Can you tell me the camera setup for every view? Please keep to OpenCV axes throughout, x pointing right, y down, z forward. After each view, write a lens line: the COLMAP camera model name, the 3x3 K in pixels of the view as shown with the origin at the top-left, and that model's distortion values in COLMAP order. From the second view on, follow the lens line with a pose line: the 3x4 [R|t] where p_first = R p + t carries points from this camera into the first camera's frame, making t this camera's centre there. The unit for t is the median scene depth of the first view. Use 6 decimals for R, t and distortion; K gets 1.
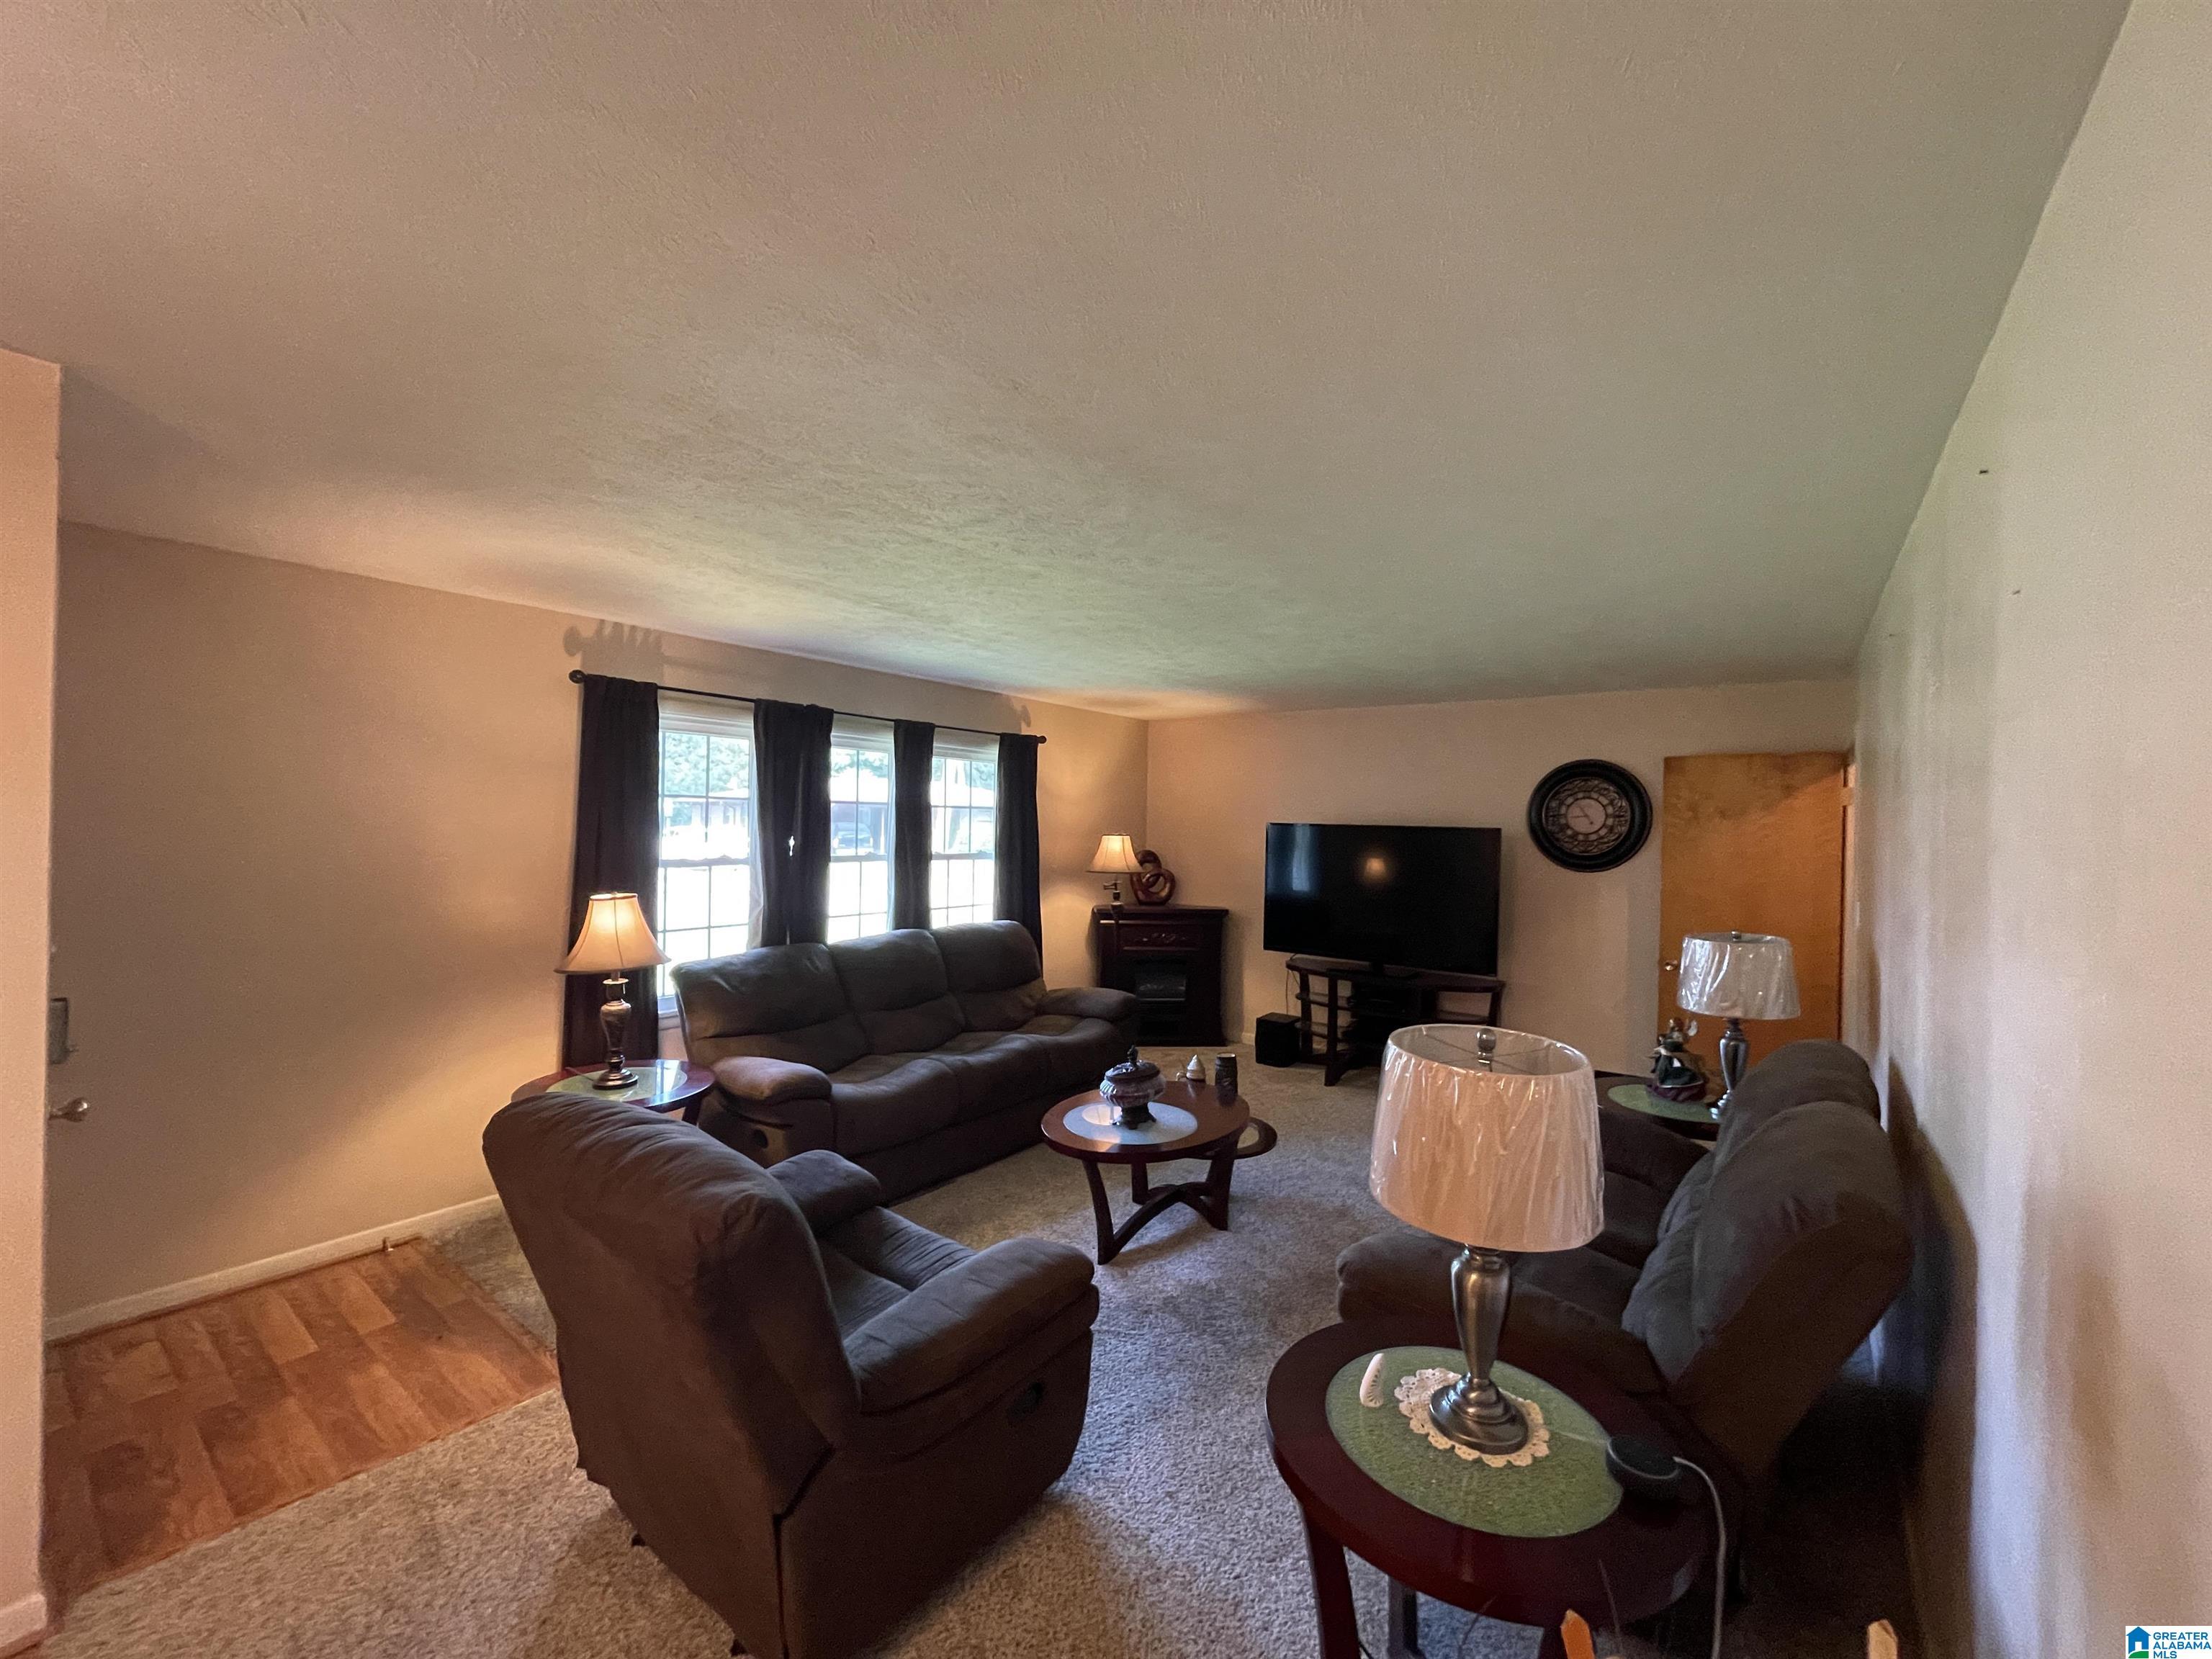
lens RADIAL K [[885.6, 0, 1107.9], [0, 885.6, 828.7], [0, 0, 1]] dist [-0.007583, 0.001531]
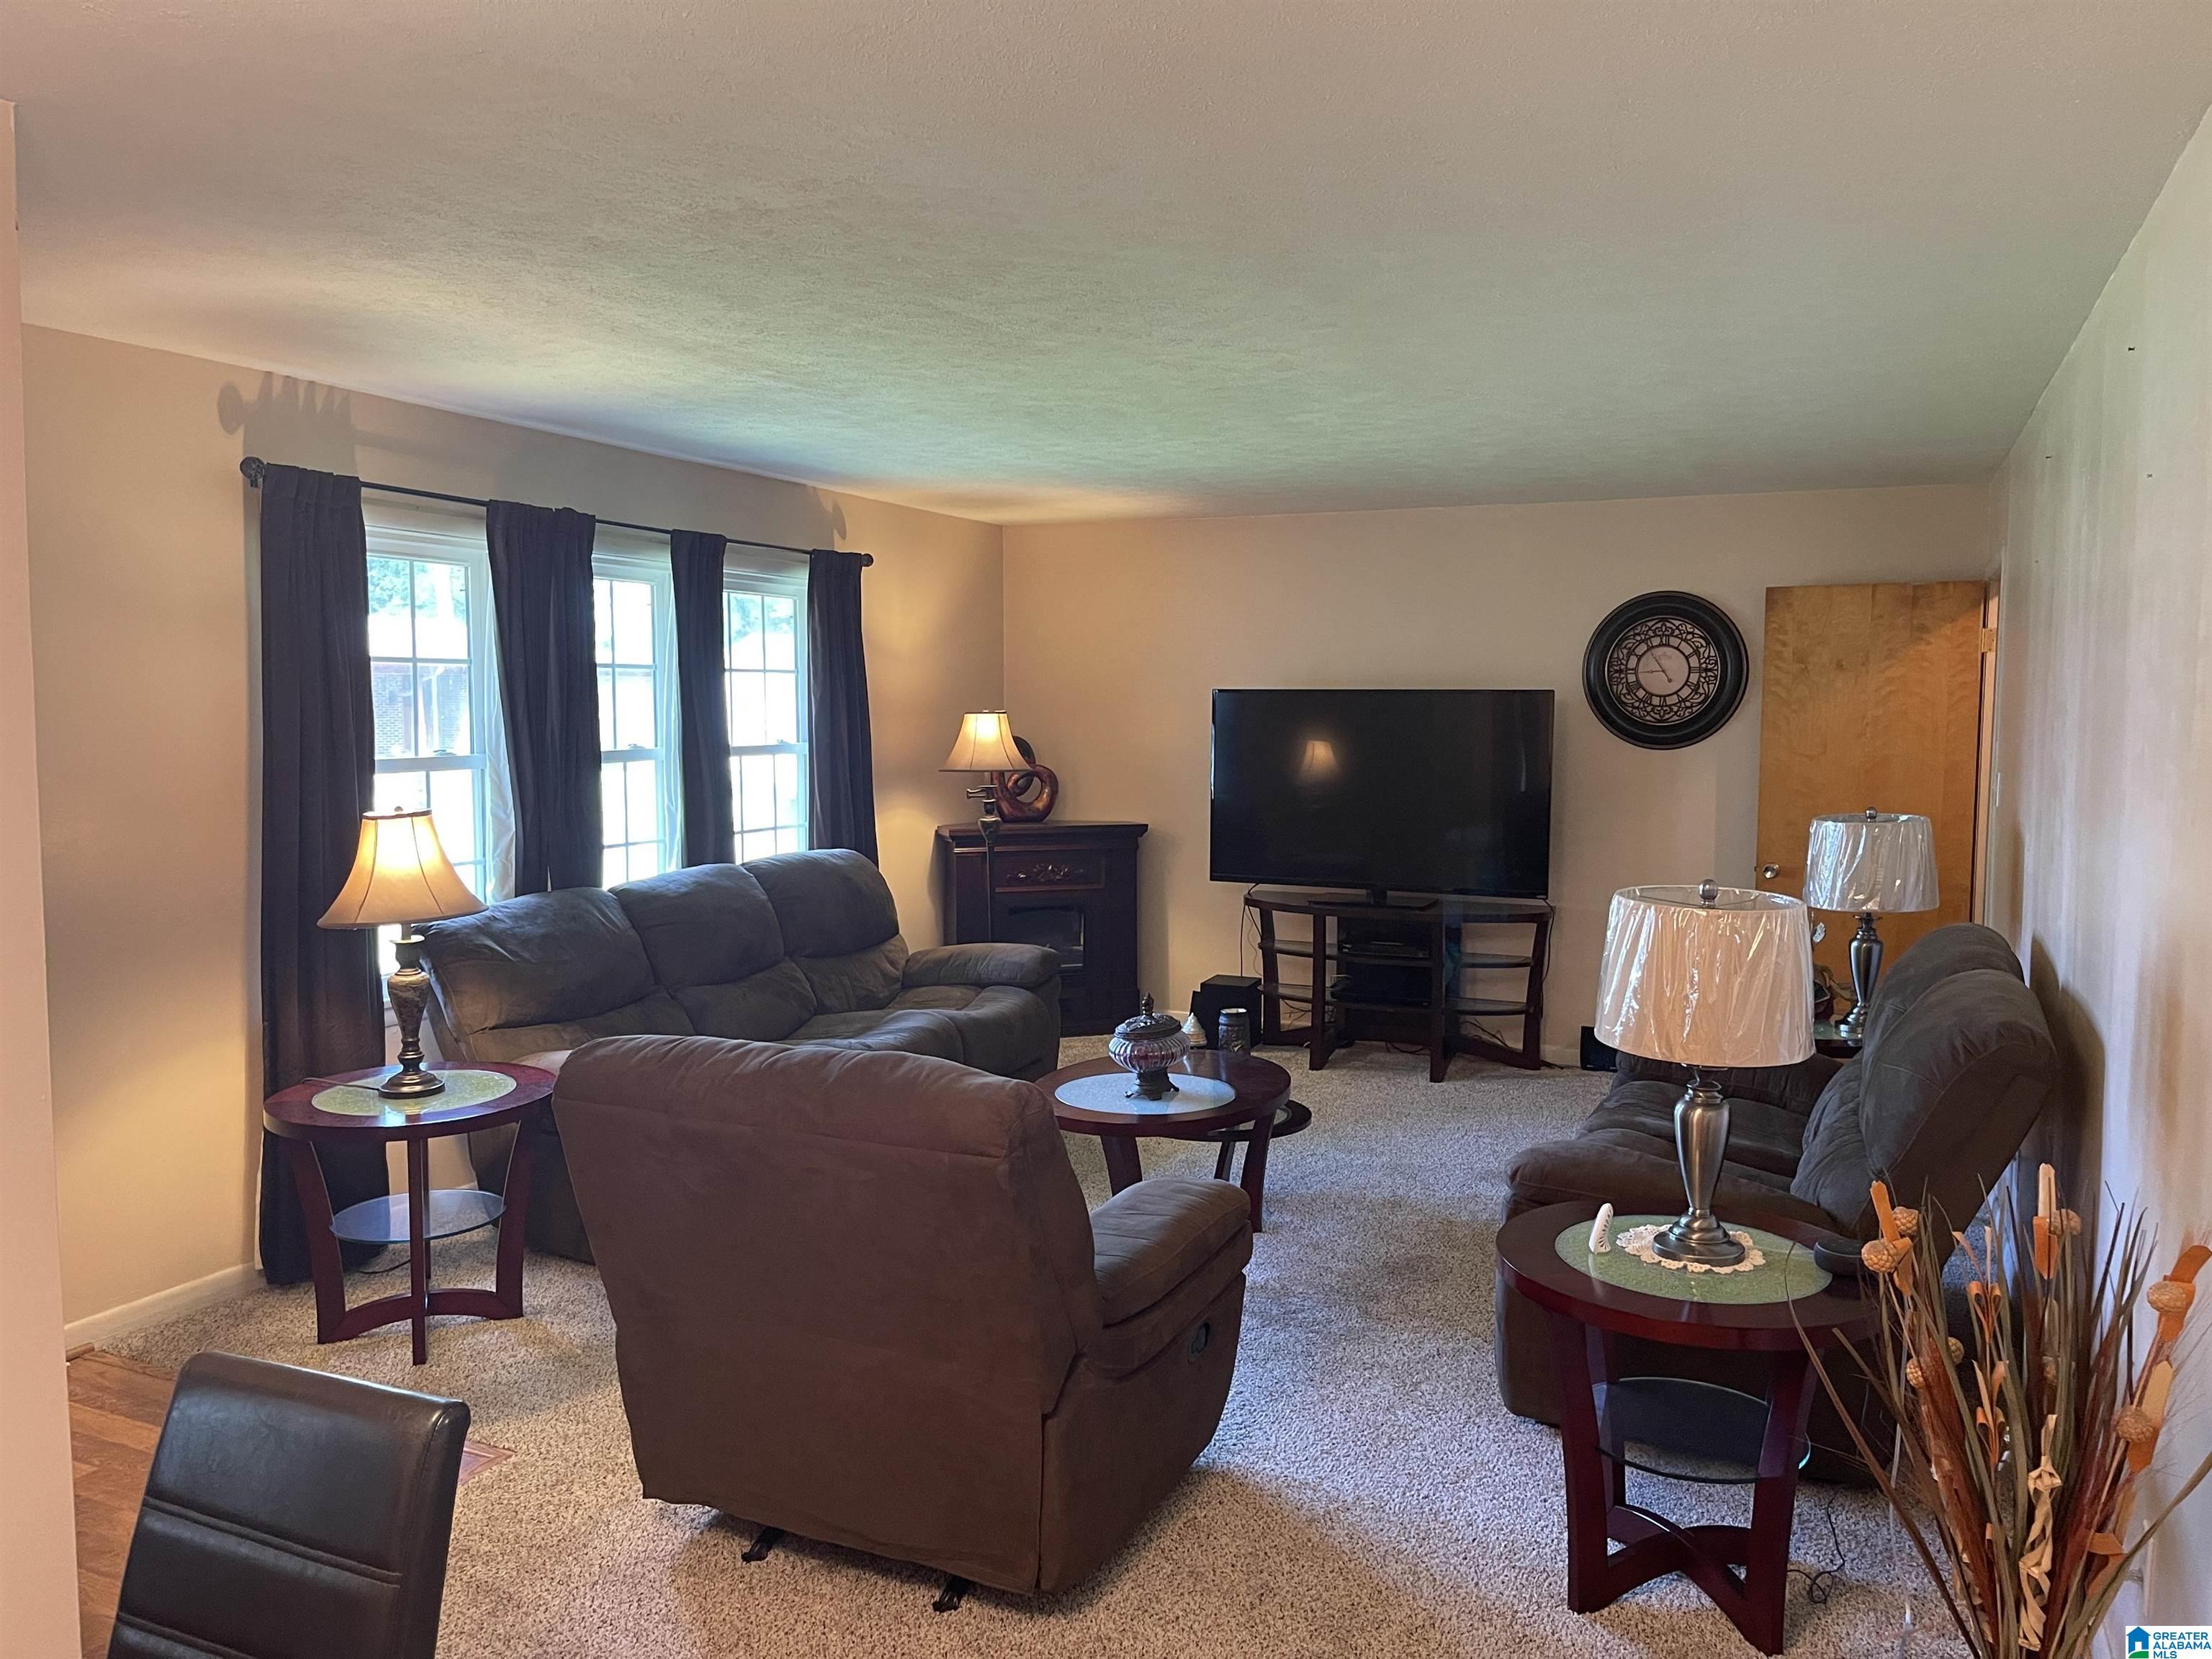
lens RADIAL K [[1651.5, 0, 1109.3], [0, 1651.5, 838.9], [0, 0, 1]] dist [0.055076, -0.064682]
pose [[0.973856, -0.036239, 0.224258, -0.232295], [0.017620, 0.996270, 0.084476, -0.000155], [-0.226483, -0.078316, 0.970861, -0.245777]]
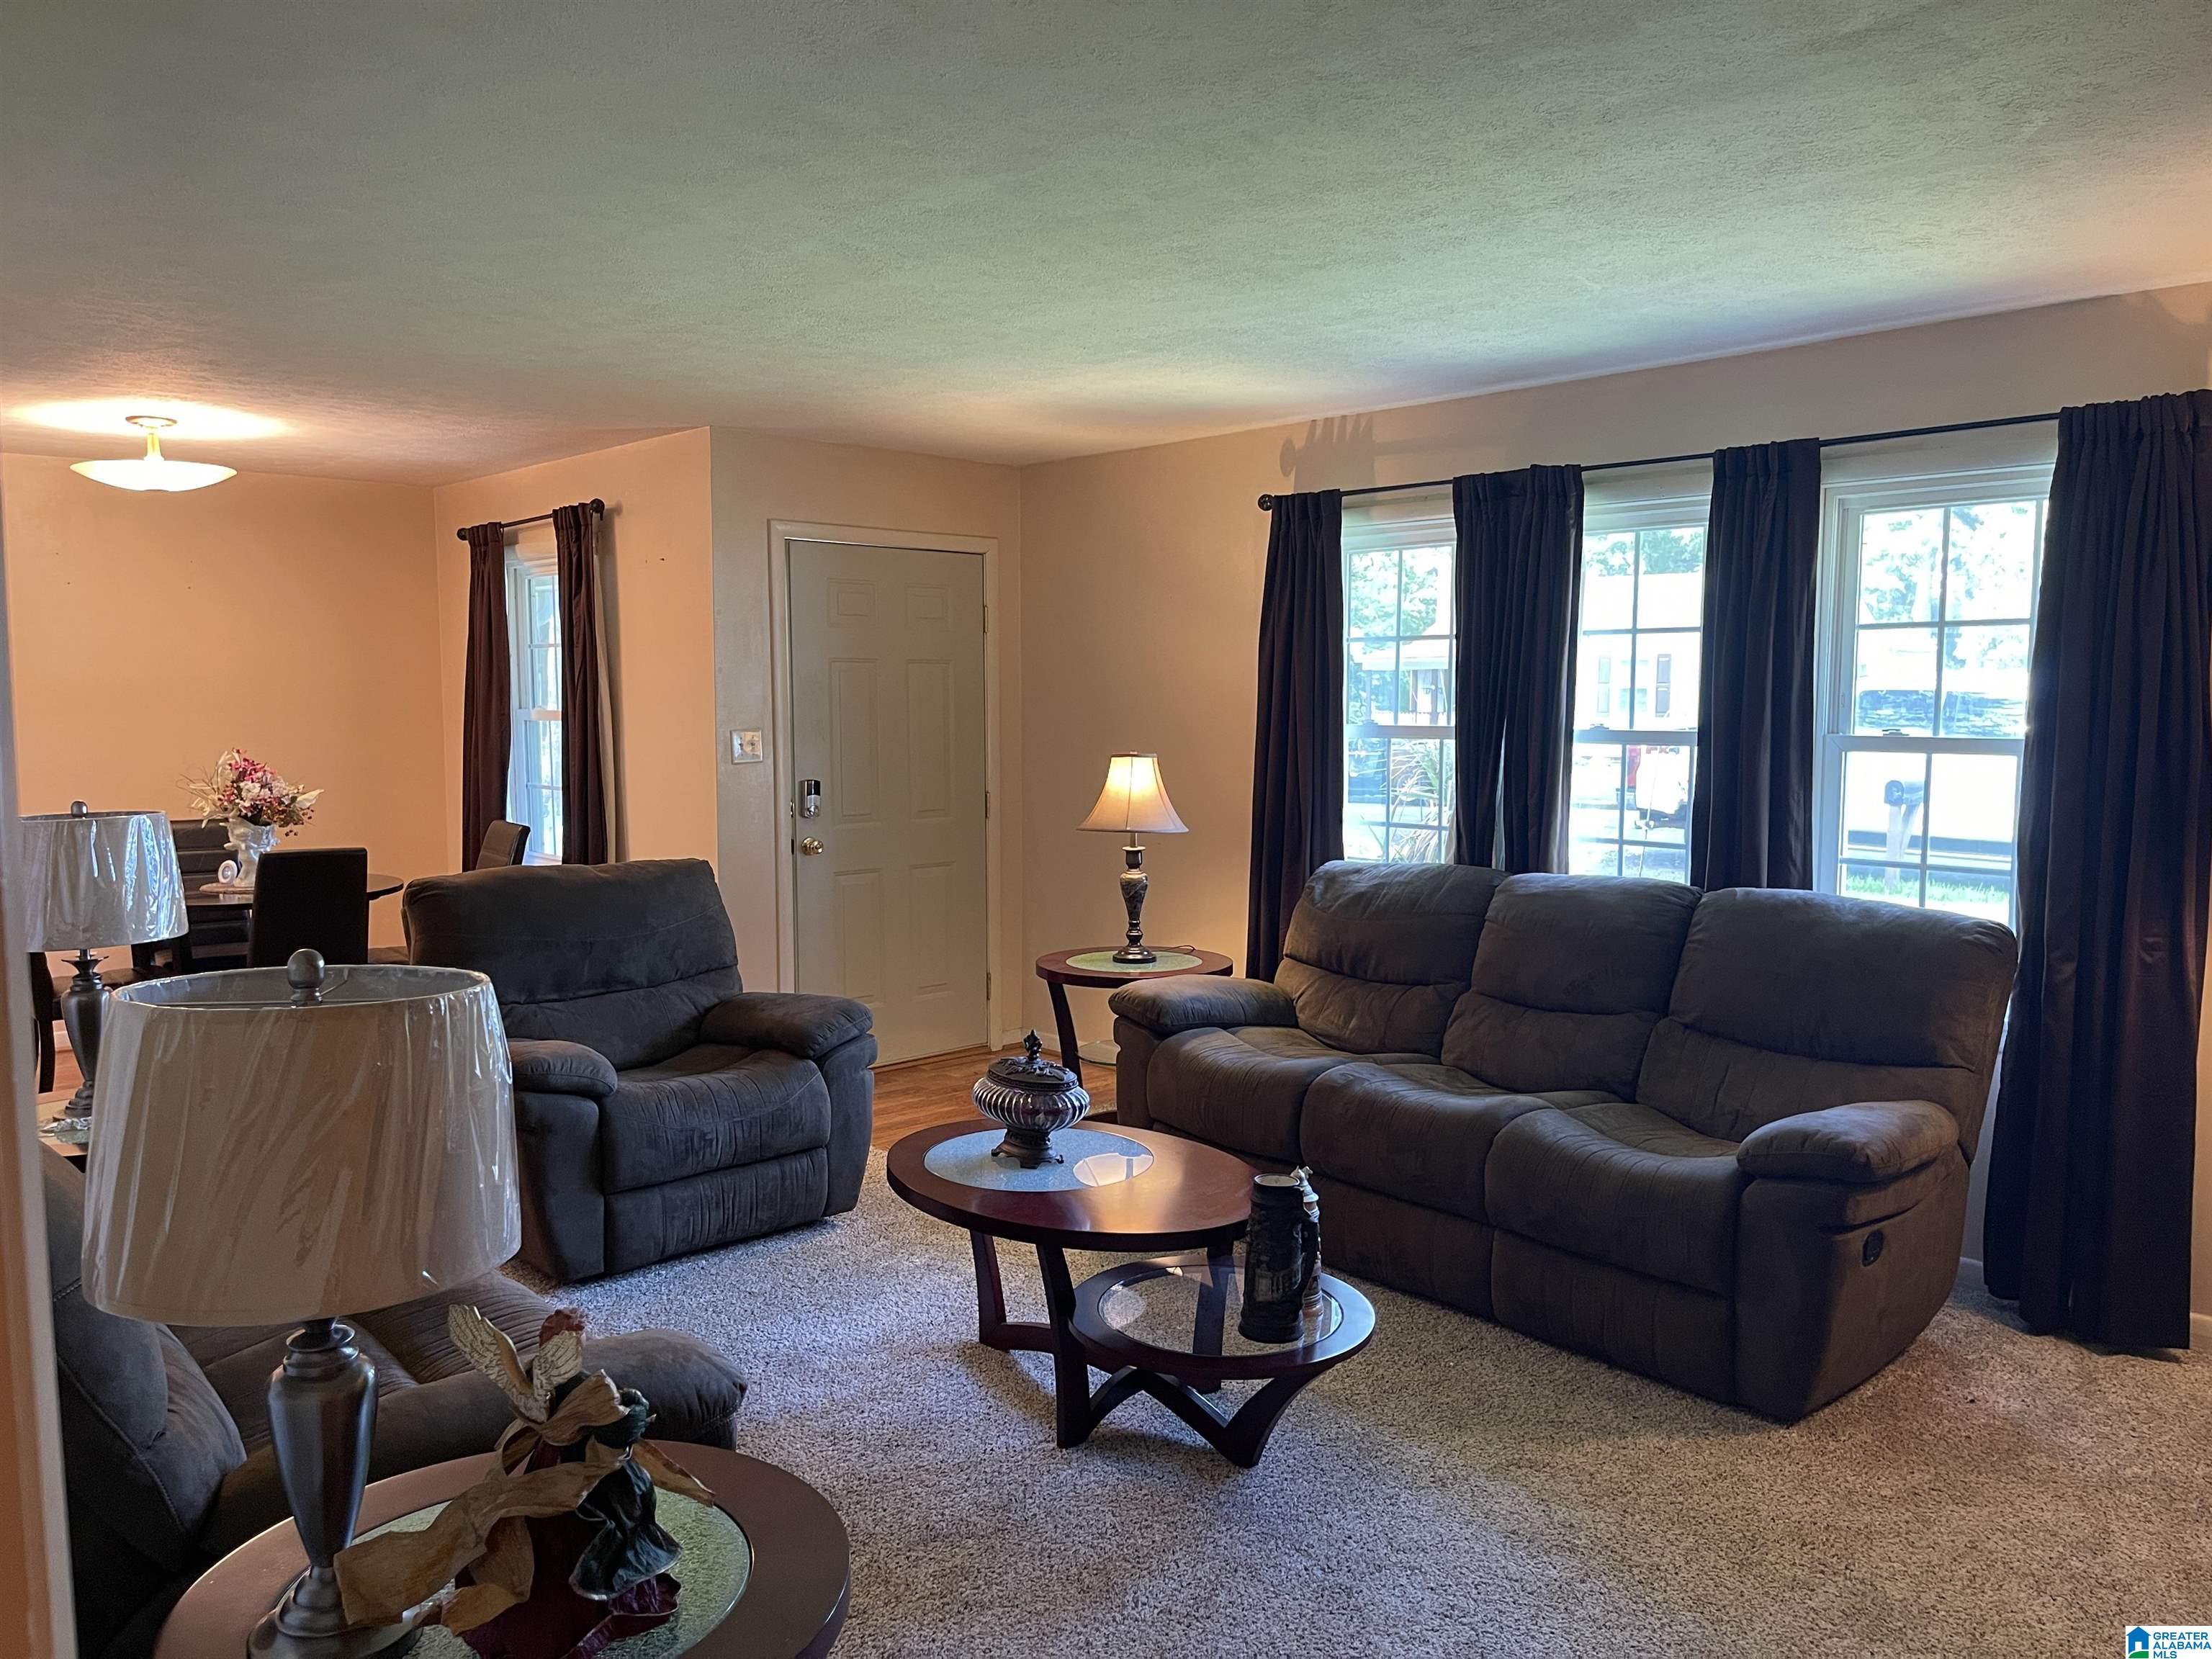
lens RADIAL K [[1651.5, 0, 1122.7], [0, 1651.5, 832.9], [0, 0, 1]] dist [0.055076, -0.064682]
pose [[-0.206288, 0.074300, -0.975666, 0.807375], [-0.006858, 0.996979, 0.077373, 0.017472], [0.978467, 0.022652, -0.205155, 0.969972]]
